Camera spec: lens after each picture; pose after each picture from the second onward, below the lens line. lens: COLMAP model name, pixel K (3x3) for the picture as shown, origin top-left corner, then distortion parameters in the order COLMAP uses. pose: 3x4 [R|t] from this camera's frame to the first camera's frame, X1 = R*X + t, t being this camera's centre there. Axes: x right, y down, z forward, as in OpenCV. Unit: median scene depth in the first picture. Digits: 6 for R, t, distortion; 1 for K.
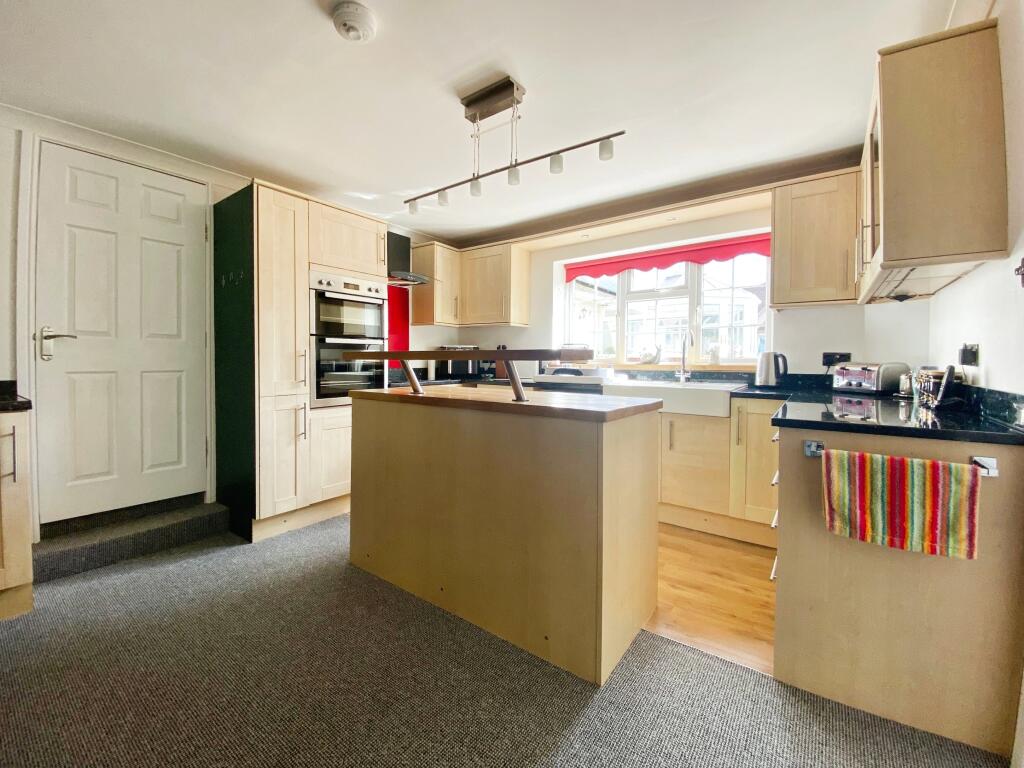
lens RADIAL K [[426.1, 0, 511.9], [0, 426.1, 369.8], [0, 0, 1]] dist [0.001586, -0.005948]
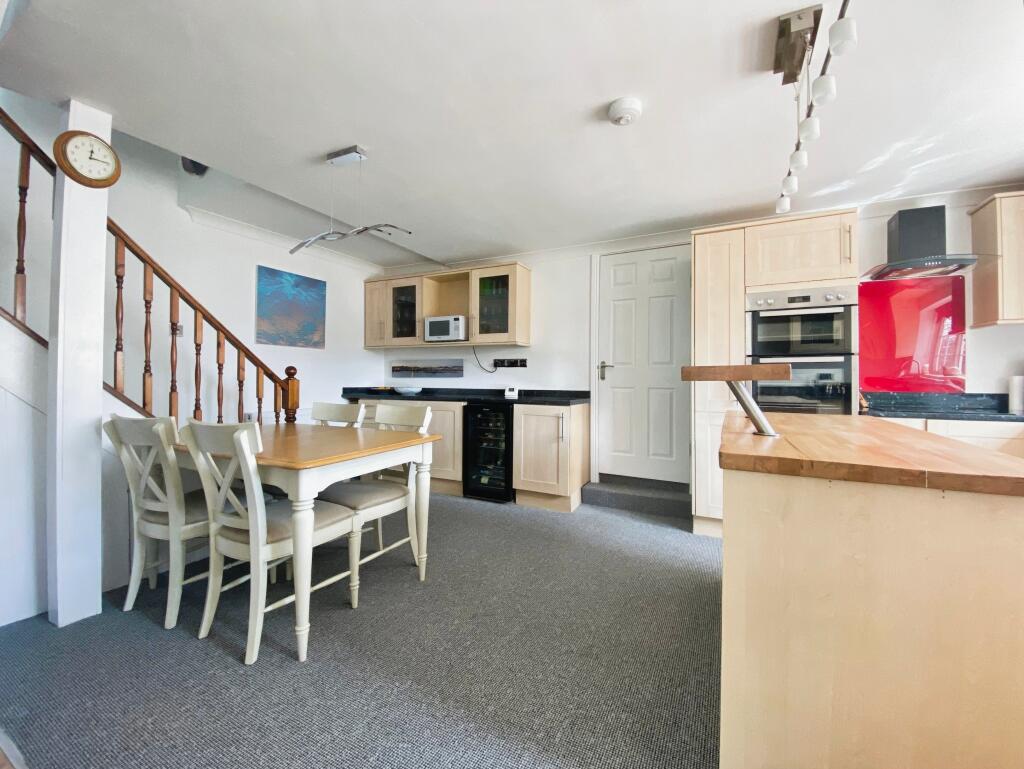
lens RADIAL K [[426.1, 0, 511.2], [0, 426.1, 376.0], [0, 0, 1]] dist [0.001586, -0.005948]
pose [[0.147234, -0.008644, -0.989064, 0.494549], [-0.025237, 0.999603, -0.012493, -0.006743], [0.988780, 0.026800, 0.146957, 0.303675]]
